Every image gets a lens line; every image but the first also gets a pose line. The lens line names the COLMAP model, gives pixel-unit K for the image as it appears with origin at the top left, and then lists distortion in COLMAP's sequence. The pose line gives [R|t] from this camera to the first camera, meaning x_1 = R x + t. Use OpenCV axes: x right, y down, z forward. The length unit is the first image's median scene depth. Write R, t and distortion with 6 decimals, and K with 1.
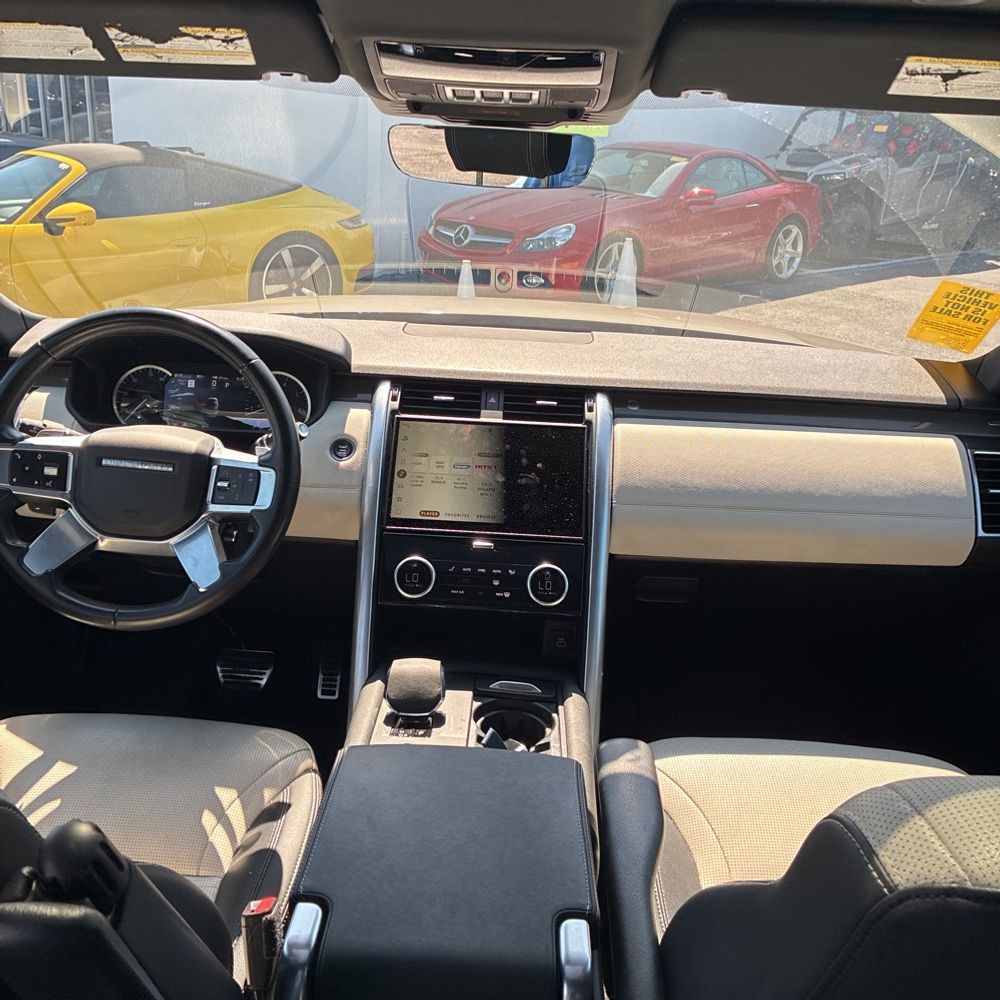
lens RADIAL K [[1018.2, 0, 499.3], [0, 1018.2, 498.6], [0, 0, 1]] dist [0.032411, 0.000000]
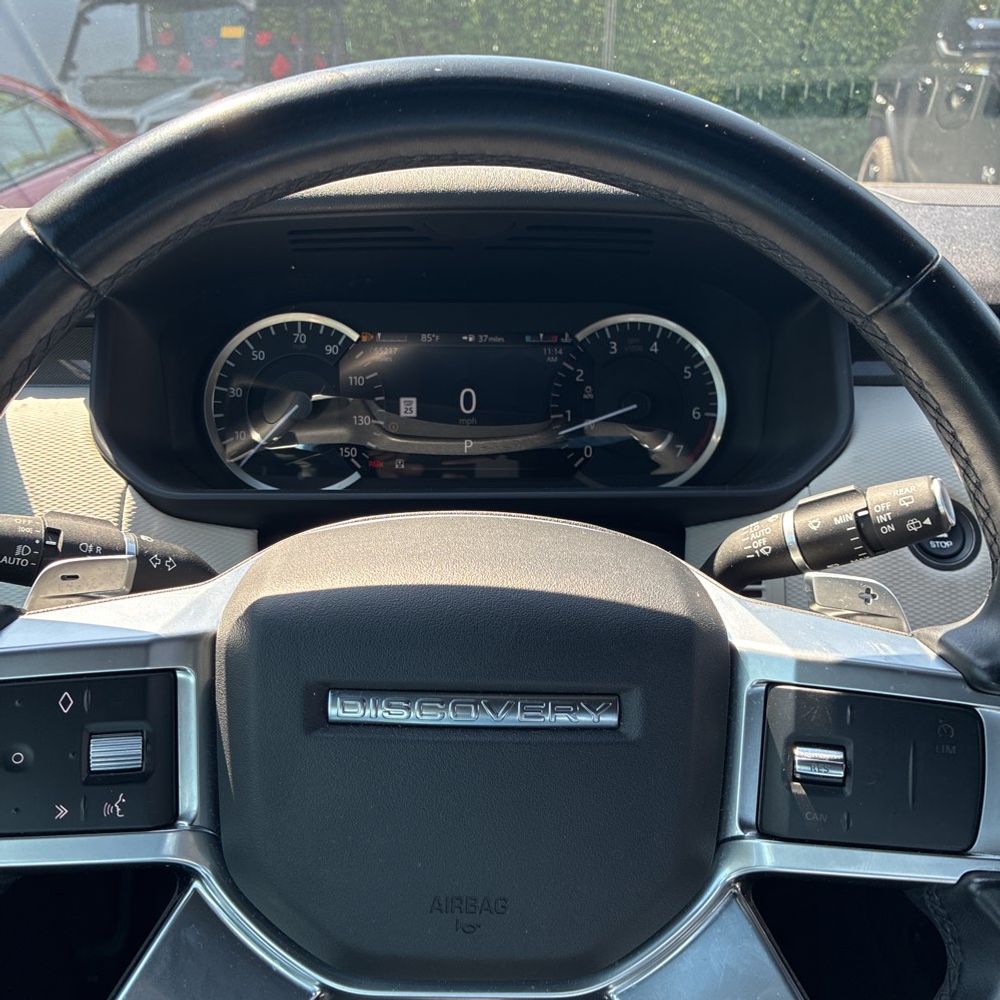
lens RADIAL K [[1018.2, 0, 502.7], [0, 1018.2, 501.1], [0, 0, 1]] dist [0.032411, 0.000000]
pose [[0.996508, -0.055066, 0.062763, -0.356408], [0.051616, 0.997134, 0.055312, -0.095489], [-0.065629, -0.051879, 0.996495, 0.750350]]
